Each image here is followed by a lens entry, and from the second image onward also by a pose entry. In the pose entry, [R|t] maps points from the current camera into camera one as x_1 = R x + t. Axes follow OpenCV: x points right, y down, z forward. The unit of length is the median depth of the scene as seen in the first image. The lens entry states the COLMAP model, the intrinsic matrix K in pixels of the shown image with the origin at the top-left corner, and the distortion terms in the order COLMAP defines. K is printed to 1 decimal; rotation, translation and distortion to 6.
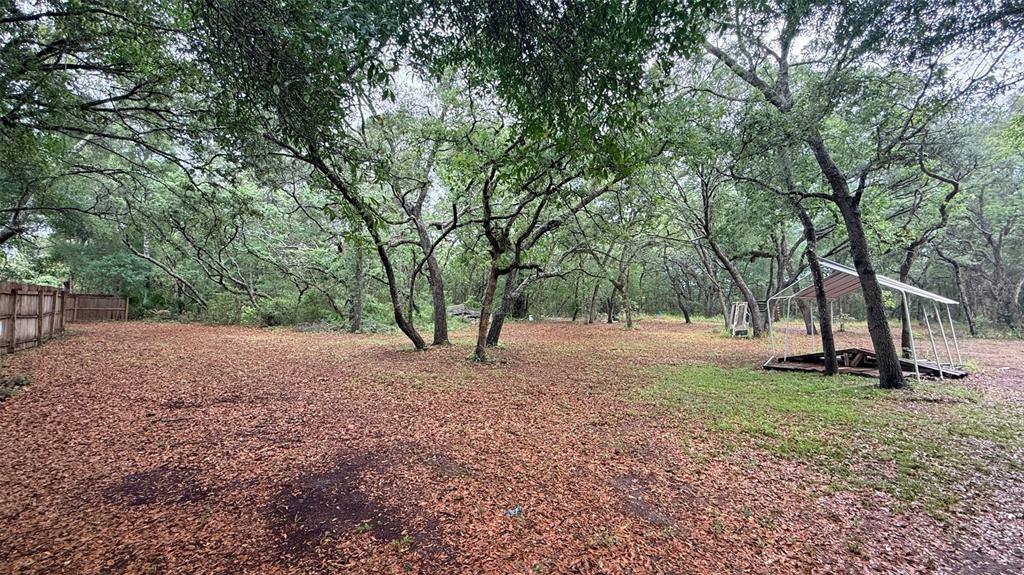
lens RADIAL K [[409.2, 0, 512.0], [0, 409.2, 287.5], [0, 0, 1]] dist [0.001643, 0.000246]
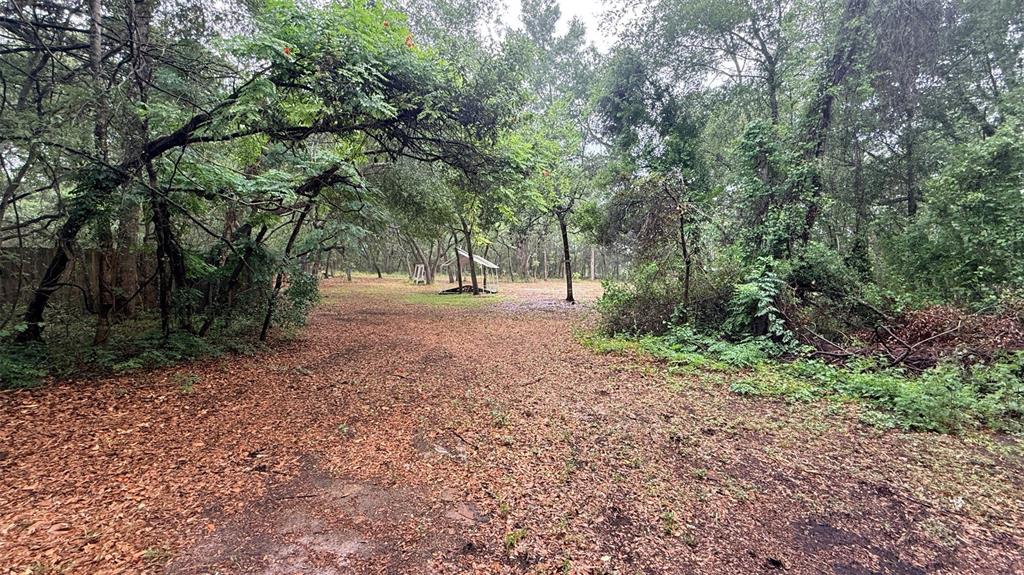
lens RADIAL K [[409.2, 0, 512.0], [0, 409.2, 287.5], [0, 0, 1]] dist [0.001643, 0.000246]
pose [[0.708582, -0.028038, 0.705071, -0.754187], [-0.046613, 0.995168, 0.086419, -0.069284], [-0.704087, -0.094100, 0.703851, -0.968629]]
